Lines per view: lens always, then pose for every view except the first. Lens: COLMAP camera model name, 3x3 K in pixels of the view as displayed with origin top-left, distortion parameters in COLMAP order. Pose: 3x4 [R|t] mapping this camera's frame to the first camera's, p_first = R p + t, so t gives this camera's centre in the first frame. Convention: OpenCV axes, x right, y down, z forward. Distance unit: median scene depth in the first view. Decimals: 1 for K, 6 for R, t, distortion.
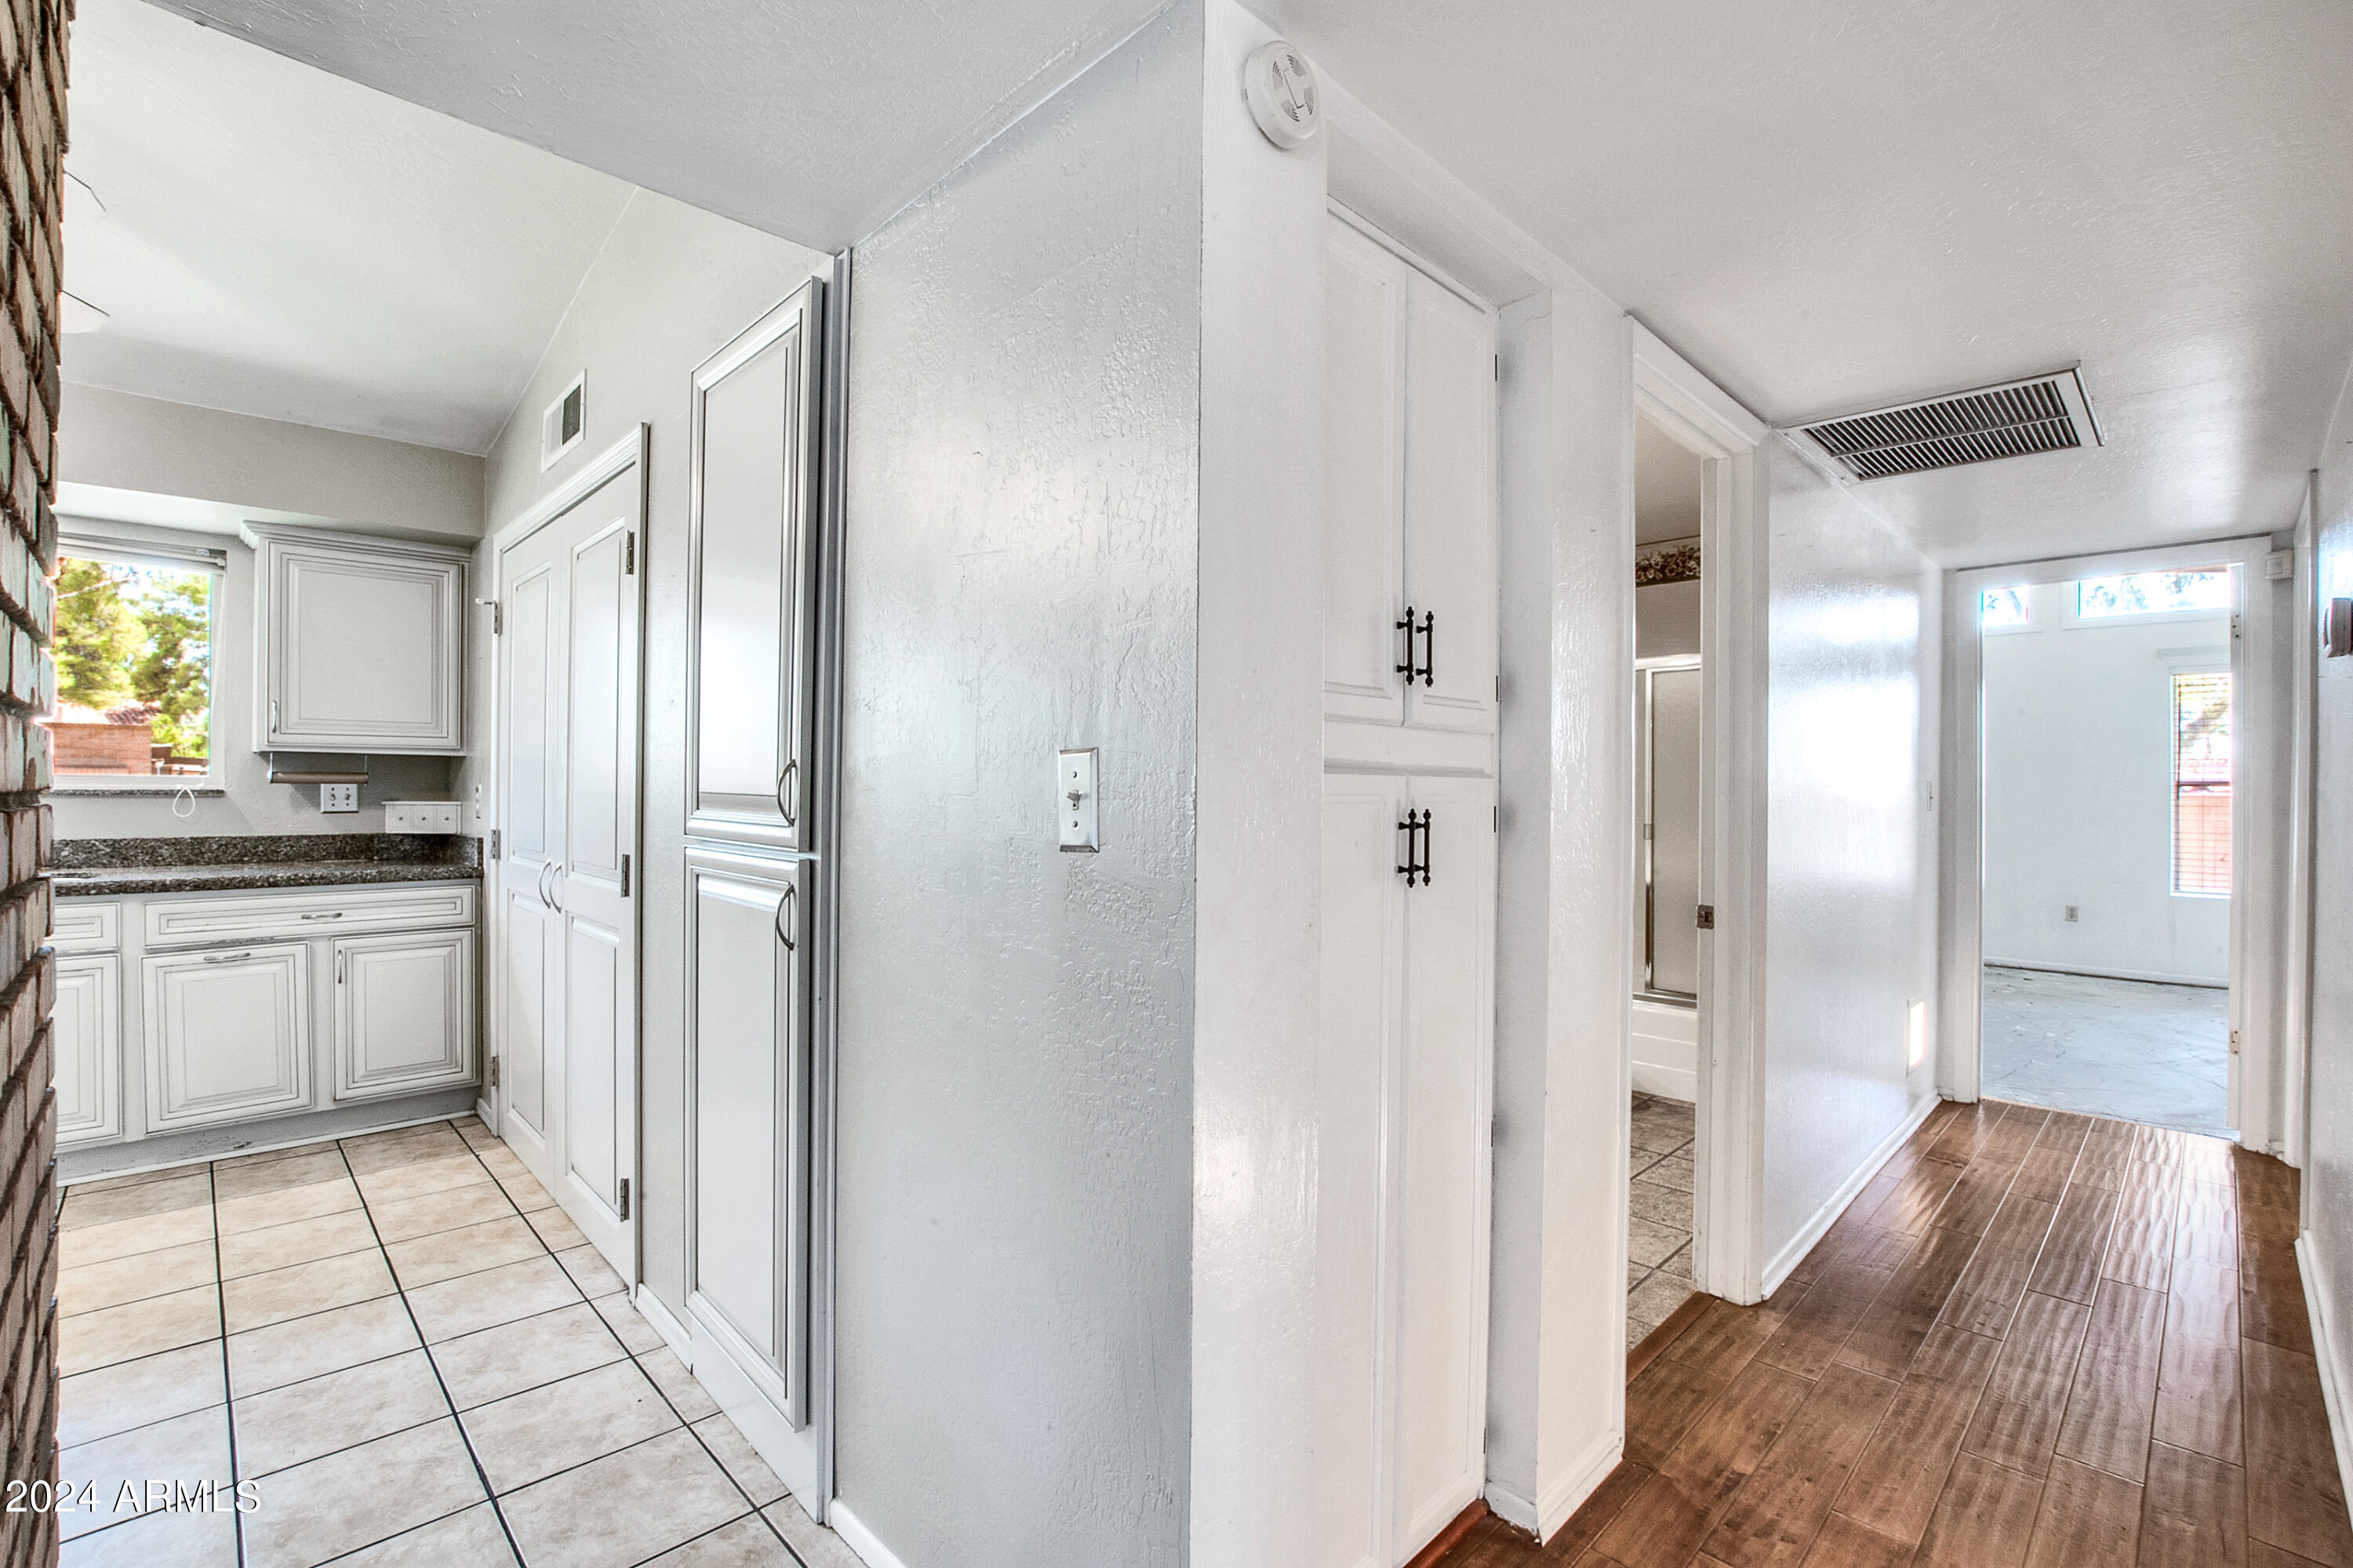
lens RADIAL K [[1045.8, 0, 1162.5], [0, 1045.8, 793.0], [0, 0, 1]] dist [-0.031425, 0.004503]
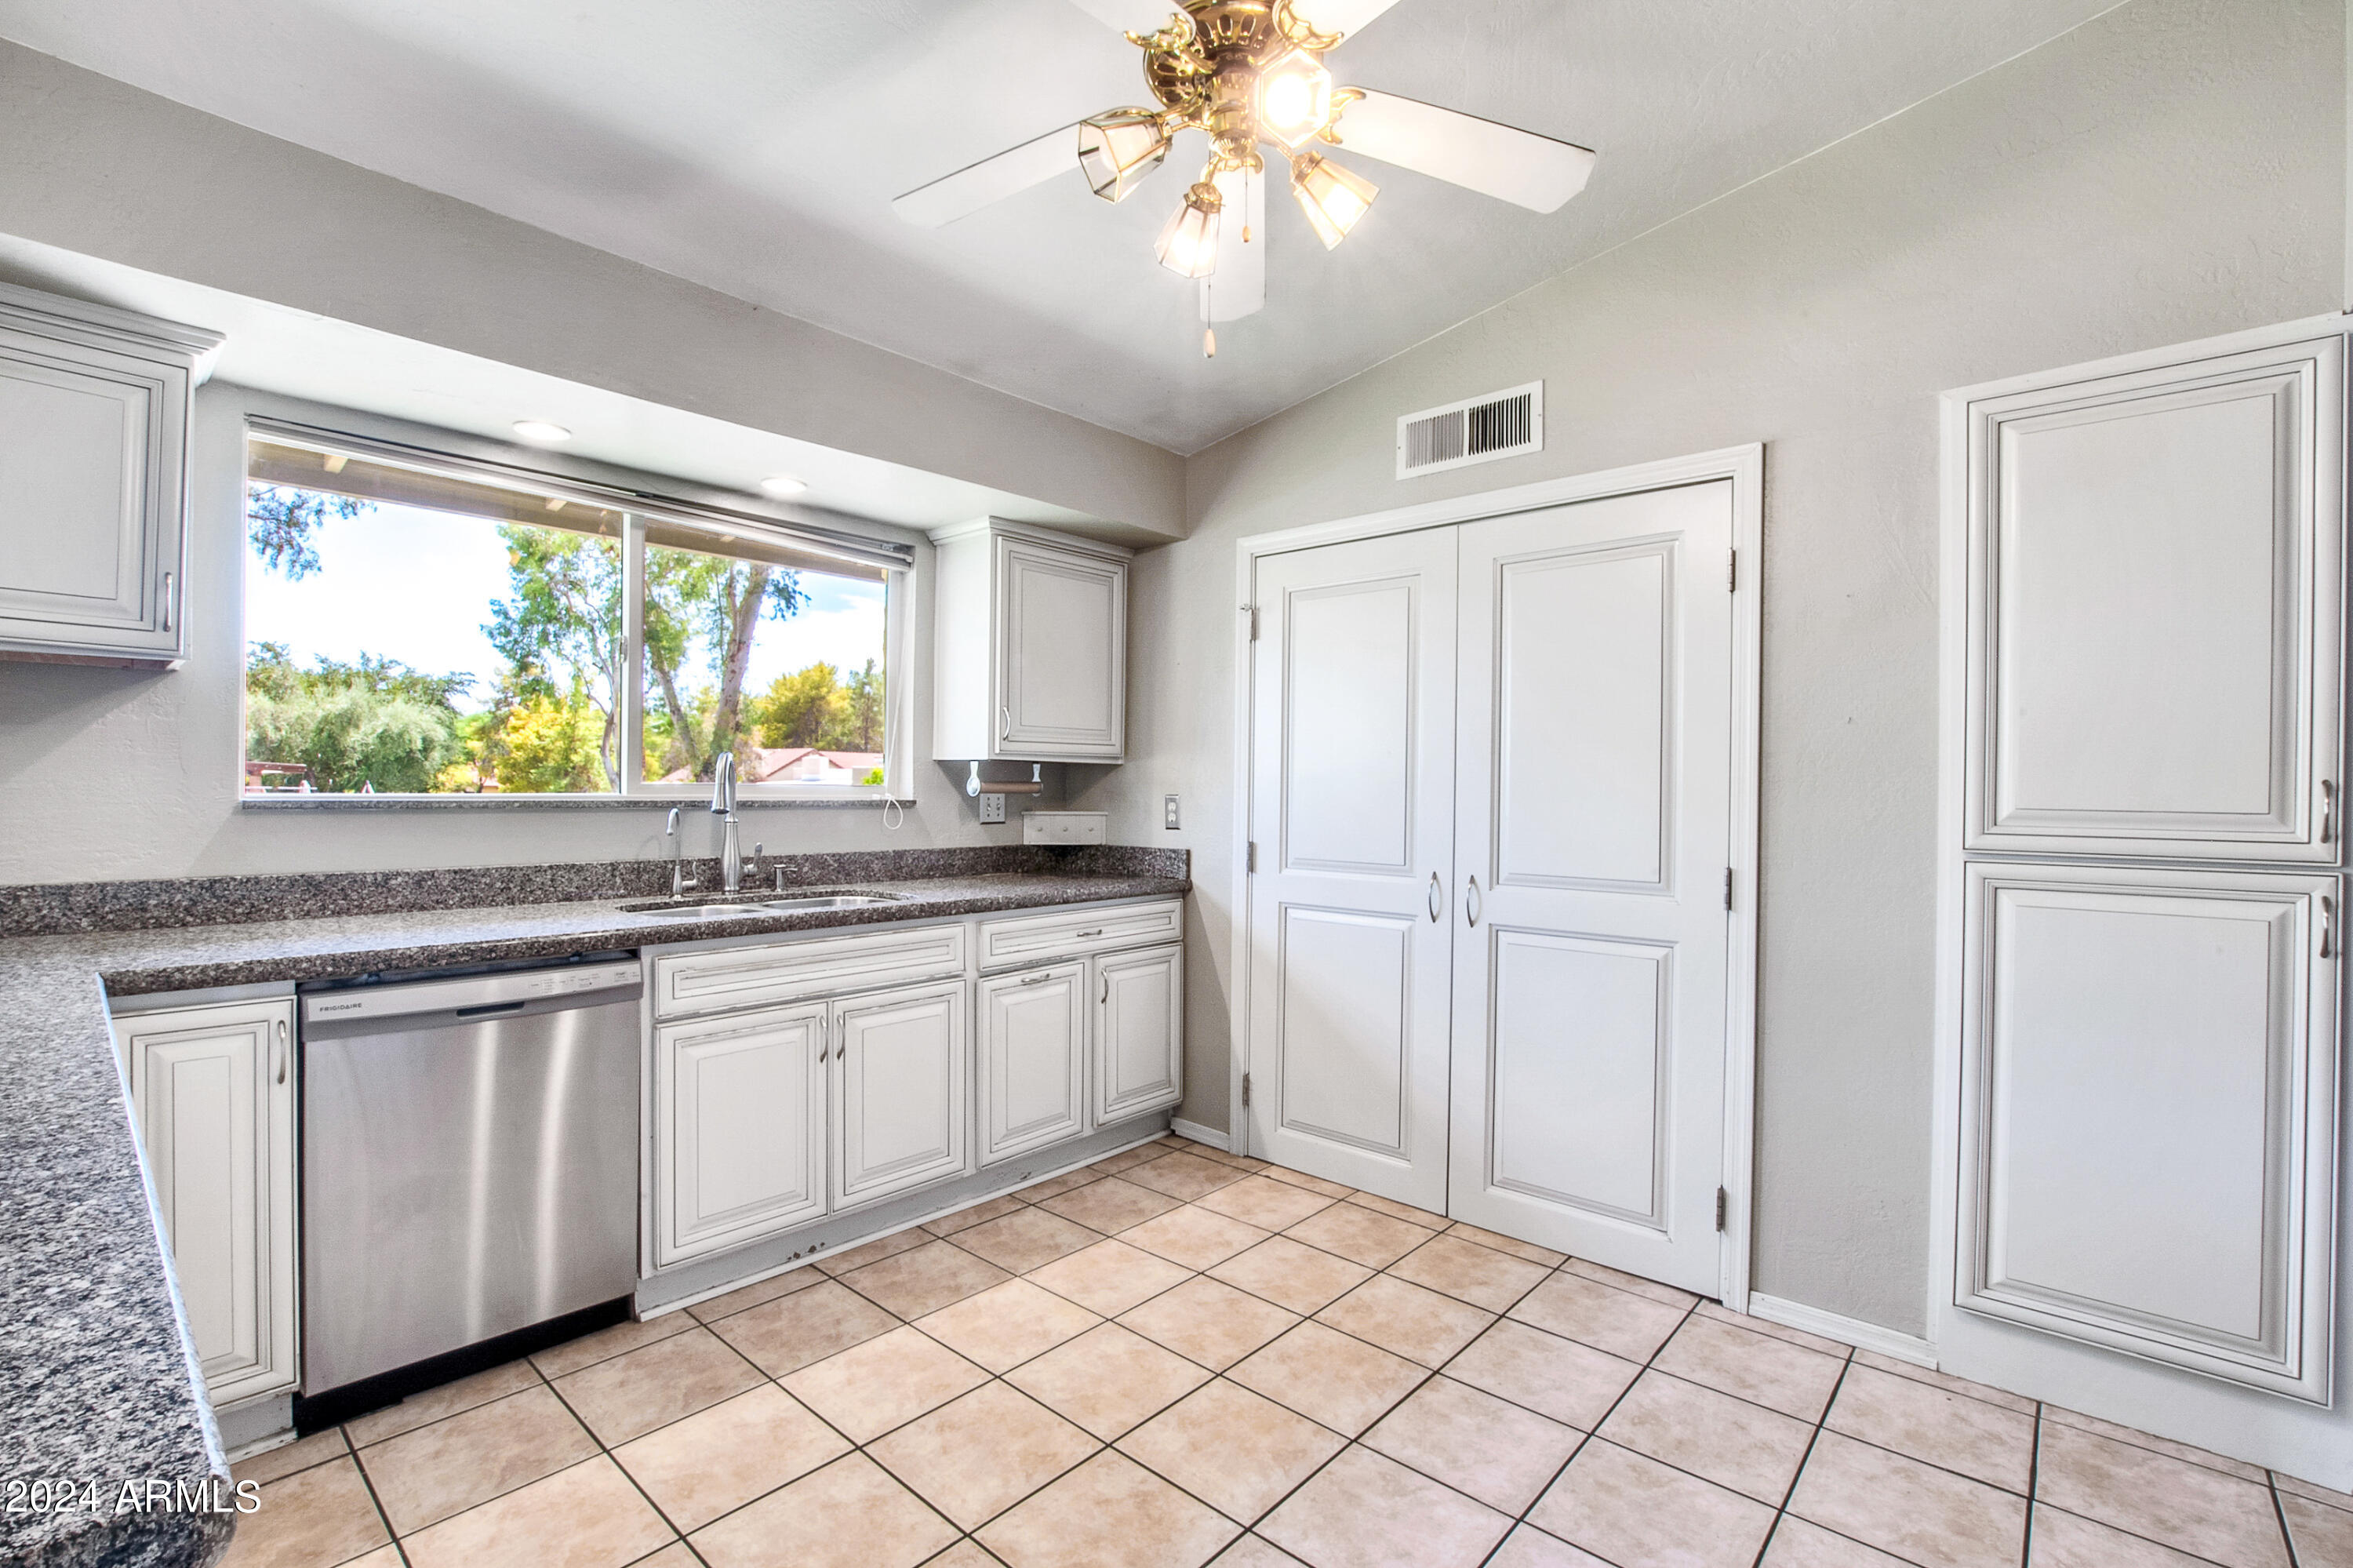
lens RADIAL K [[1045.8, 0, 1171.5], [0, 1045.8, 787.4], [0, 0, 1]] dist [-0.031425, 0.004503]
pose [[0.997013, 0.000814, 0.077224, -0.788997], [-0.000272, 0.999975, -0.007030, -0.008364], [-0.077228, 0.006988, 0.996989, 0.021769]]
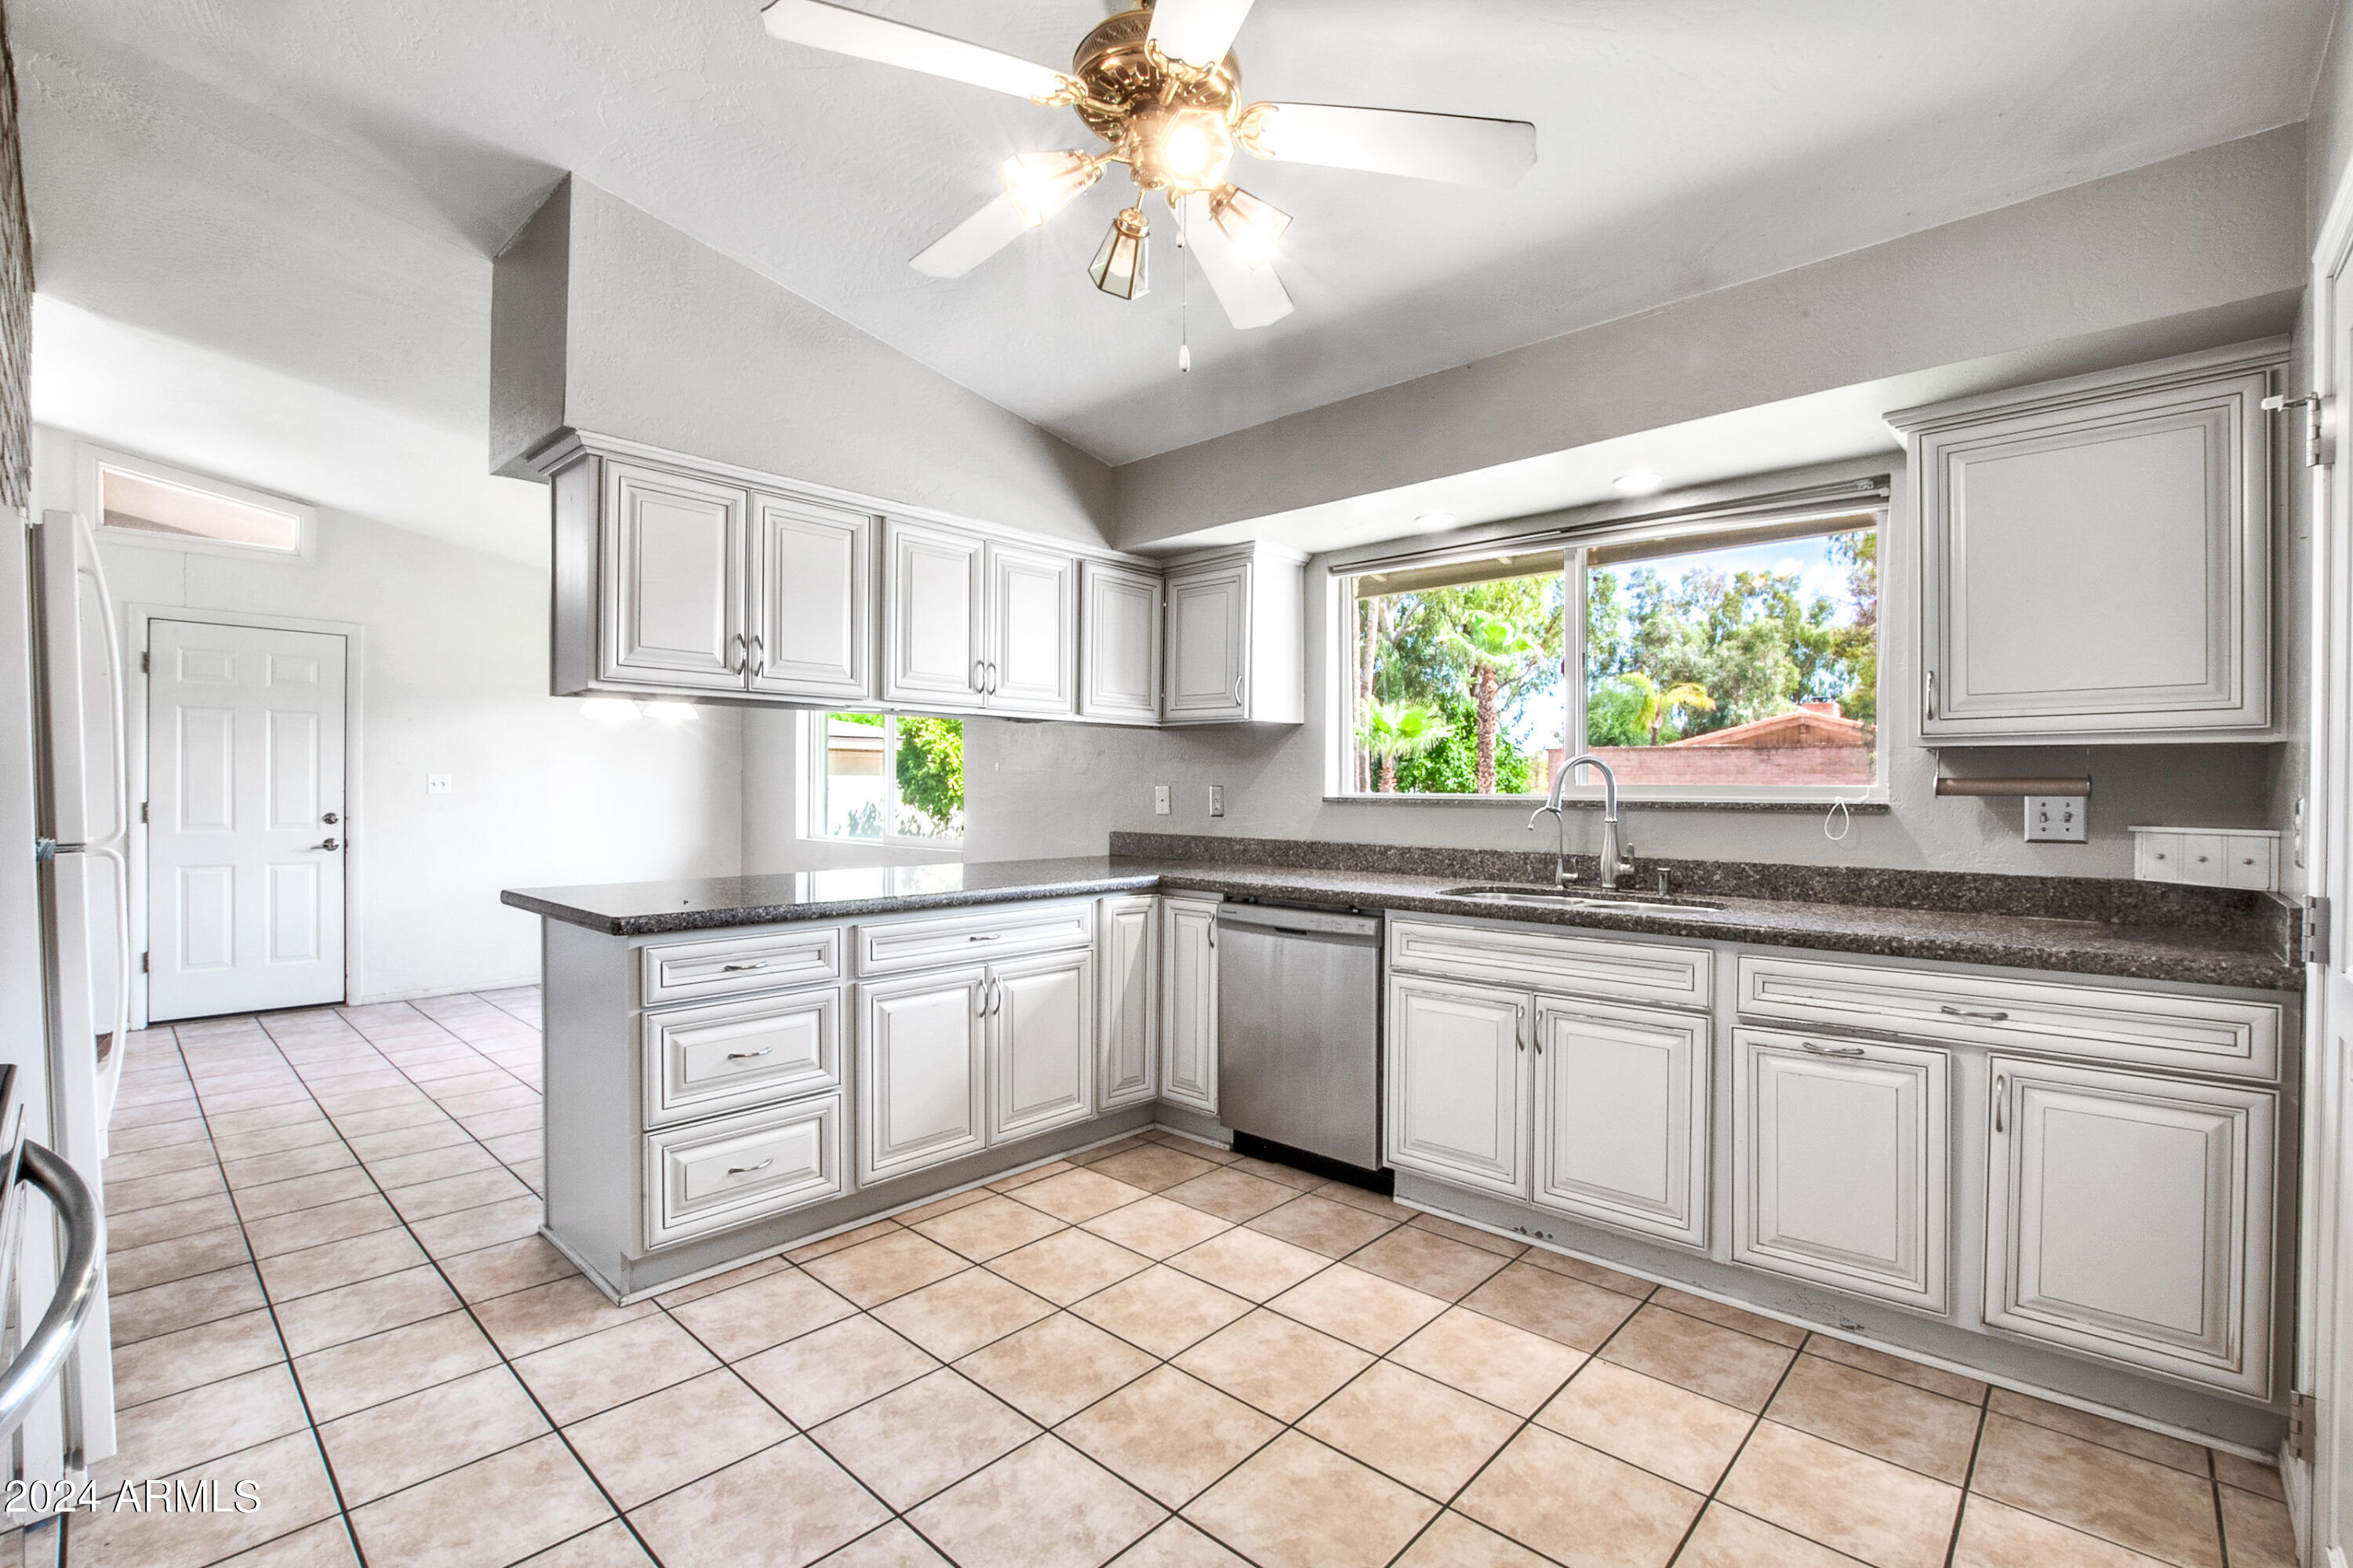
lens RADIAL K [[1045.8, 0, 1159.9], [0, 1045.8, 794.6], [0, 0, 1]] dist [-0.031425, 0.004503]
pose [[0.052697, -0.001732, -0.998609, -0.228605], [-0.012047, 0.999925, -0.002370, -0.002245], [0.998538, 0.012155, 0.052673, 0.466714]]
